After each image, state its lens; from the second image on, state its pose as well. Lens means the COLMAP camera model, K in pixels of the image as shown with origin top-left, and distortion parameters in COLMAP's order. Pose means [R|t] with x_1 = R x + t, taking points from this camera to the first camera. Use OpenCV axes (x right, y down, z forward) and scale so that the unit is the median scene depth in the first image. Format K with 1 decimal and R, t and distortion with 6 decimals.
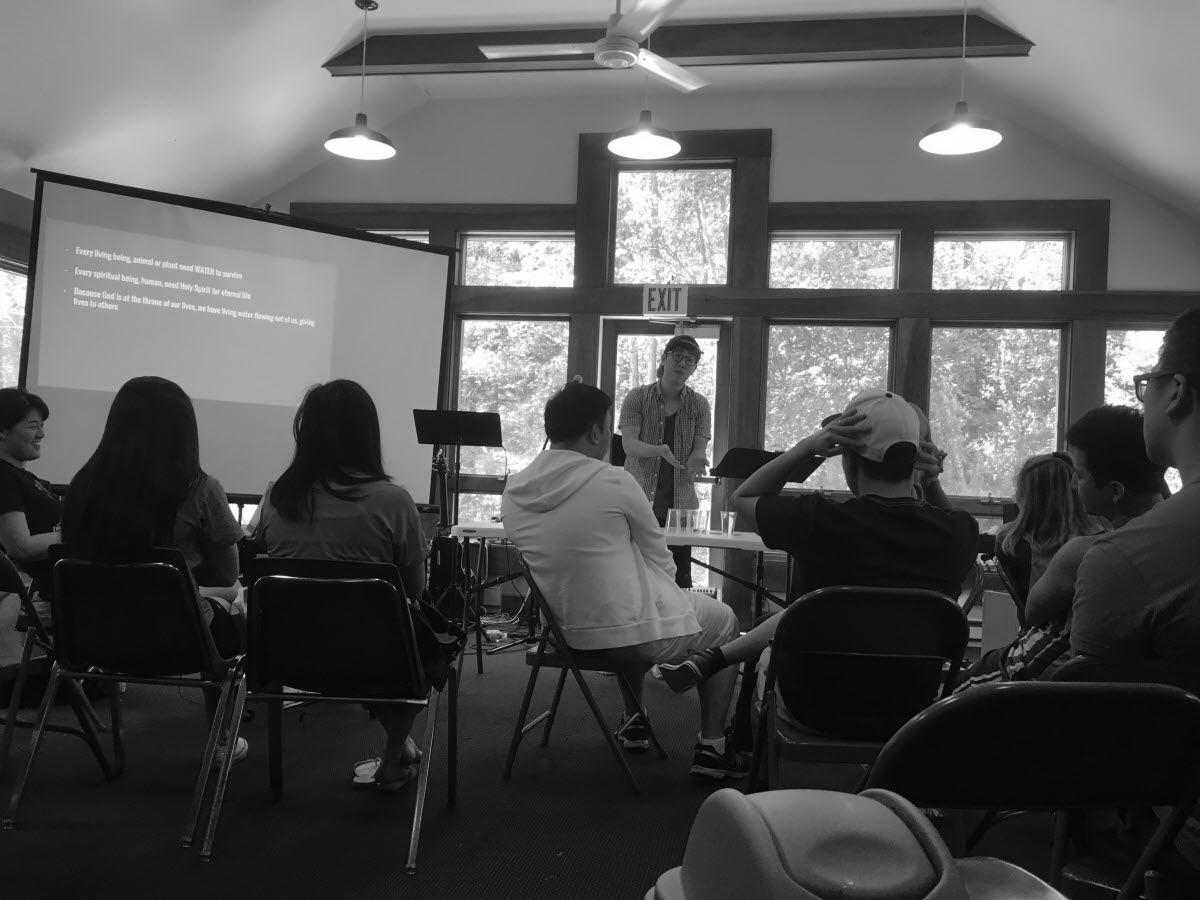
lens RADIAL K [[1031.4, 0, 600.0], [0, 1031.4, 450.0], [0, 0, 1]] dist [0.093528, -0.149590]
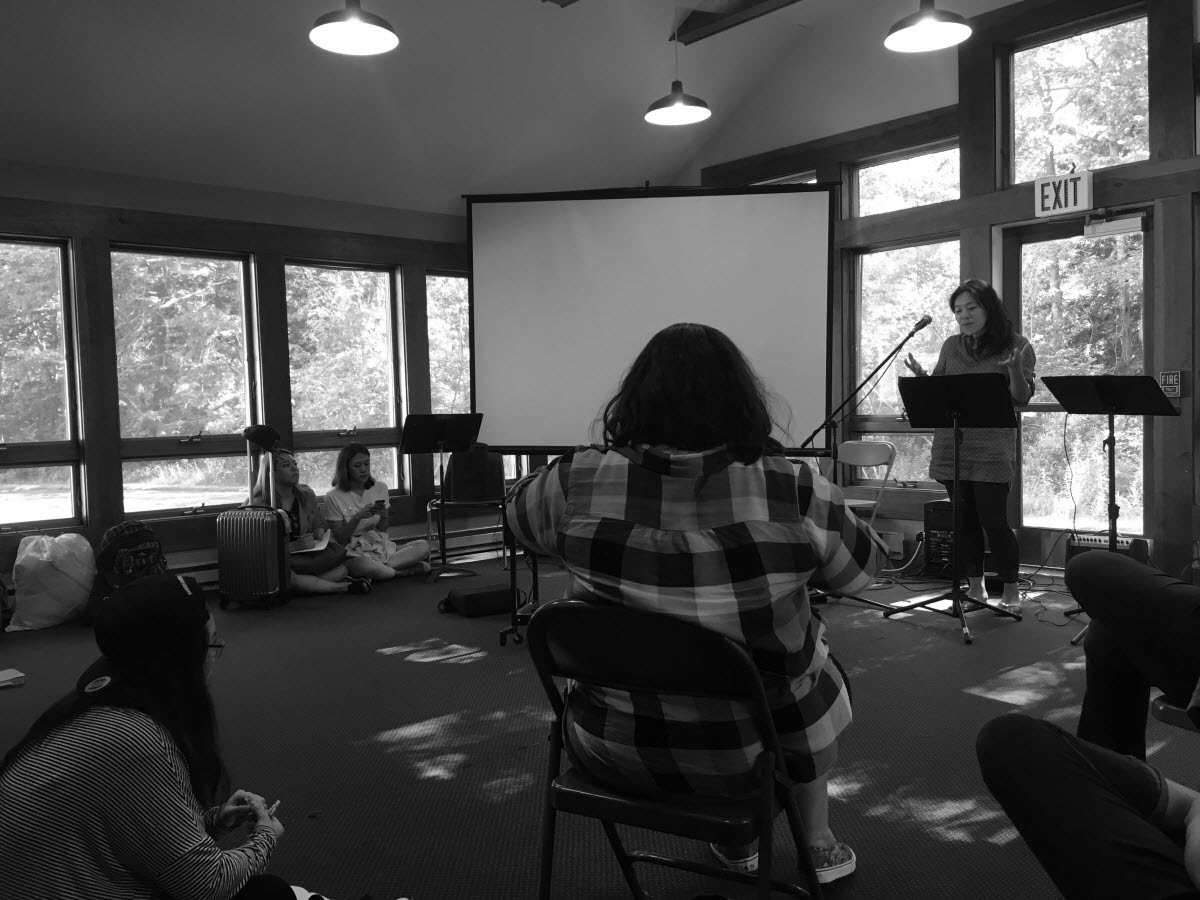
lens RADIAL K [[1031.4, 0, 600.0], [0, 1031.4, 450.0], [0, 0, 1]] dist [0.093528, -0.149590]
pose [[0.741861, -0.020944, -0.670227, 0.353228], [0.060391, 0.997537, 0.035673, 0.007209], [0.667829, -0.066940, 0.741298, 0.116991]]
